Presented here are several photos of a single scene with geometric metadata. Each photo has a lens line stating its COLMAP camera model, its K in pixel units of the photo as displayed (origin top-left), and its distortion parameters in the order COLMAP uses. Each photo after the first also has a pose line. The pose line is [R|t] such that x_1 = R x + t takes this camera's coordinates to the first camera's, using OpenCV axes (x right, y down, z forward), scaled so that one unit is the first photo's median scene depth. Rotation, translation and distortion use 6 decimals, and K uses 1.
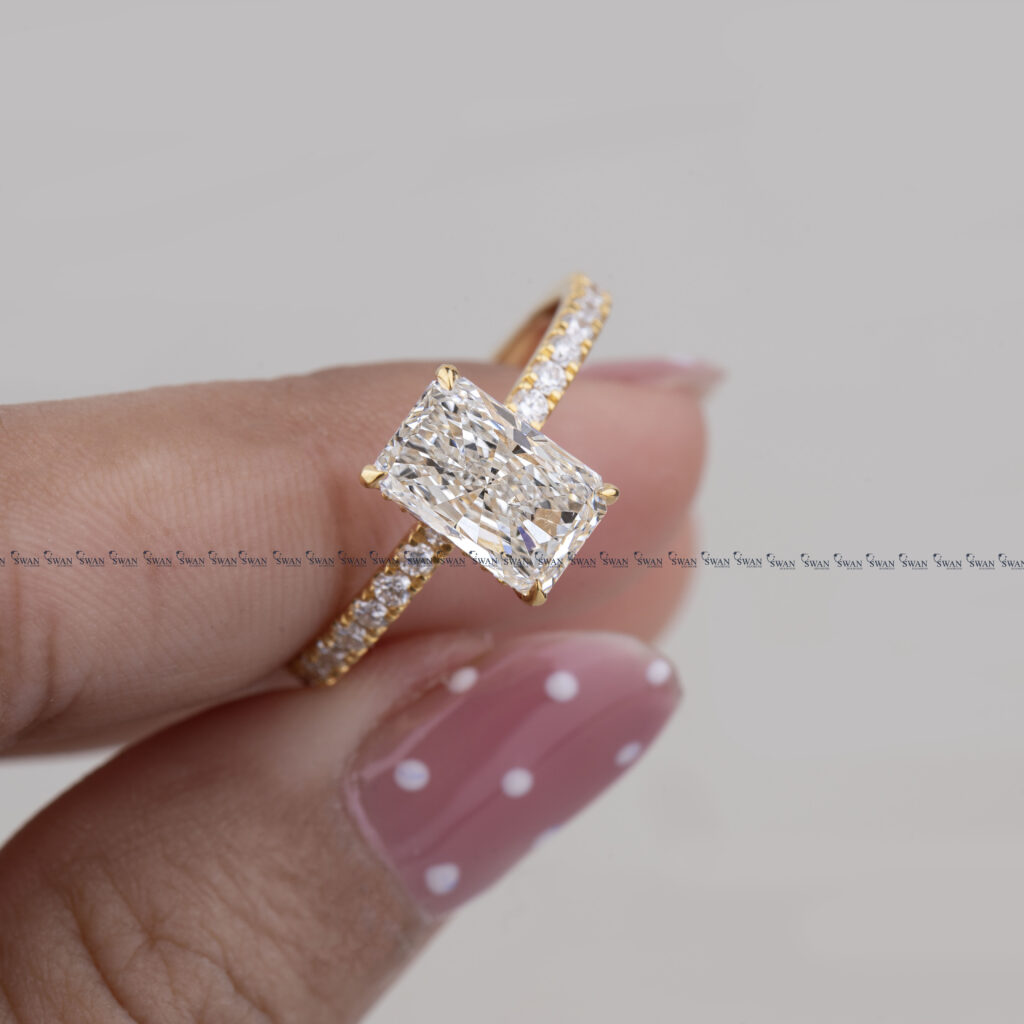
lens RADIAL K [[5054.1, 0, 511.8], [0, 5054.1, 512.8], [0, 0, 1]] dist [0.171838, 0.000000]
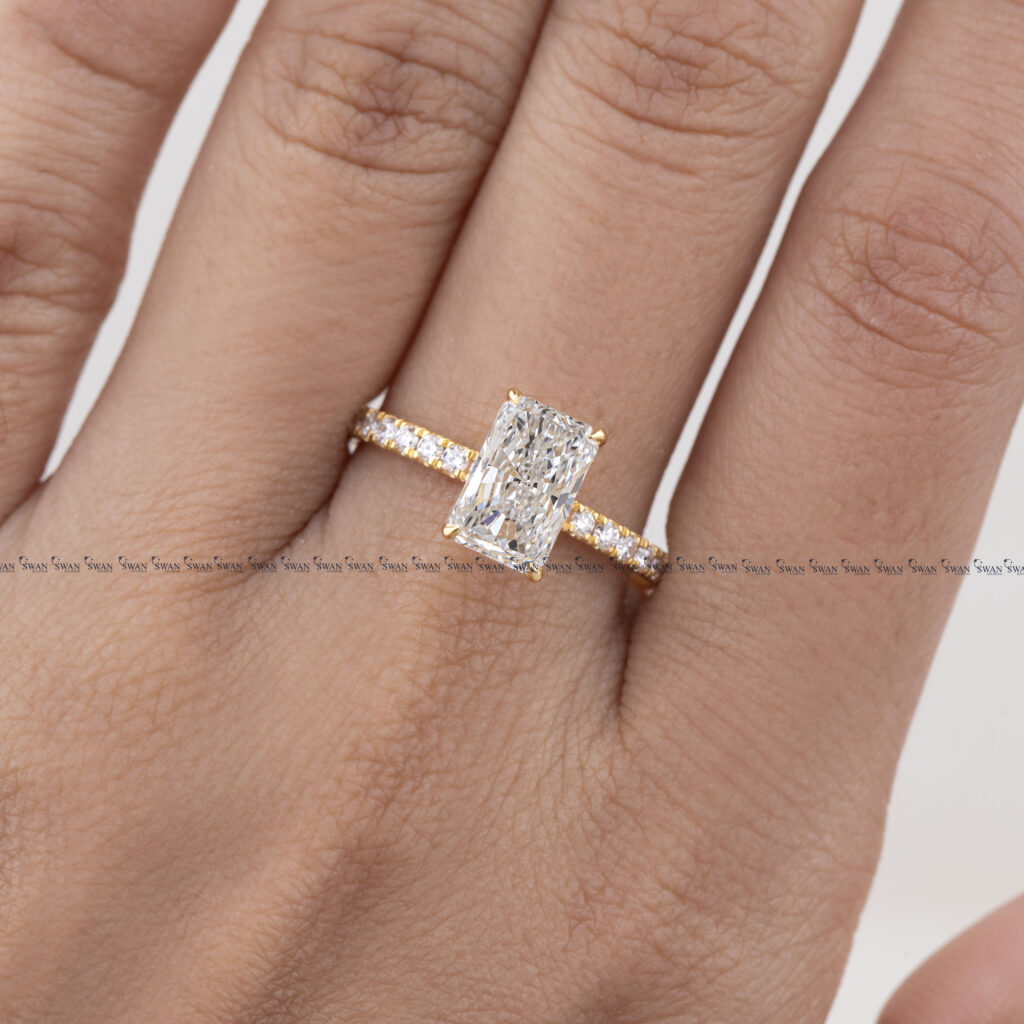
lens RADIAL K [[5054.1, 0, 511.3], [0, 5054.1, 513.0], [0, 0, 1]] dist [0.171838, 0.000000]
pose [[0.203561, 0.979047, 0.005441, -0.004810], [-0.979055, 0.203577, -0.002600, 0.003154], [-0.003654, -0.004798, 0.999982, -0.357518]]
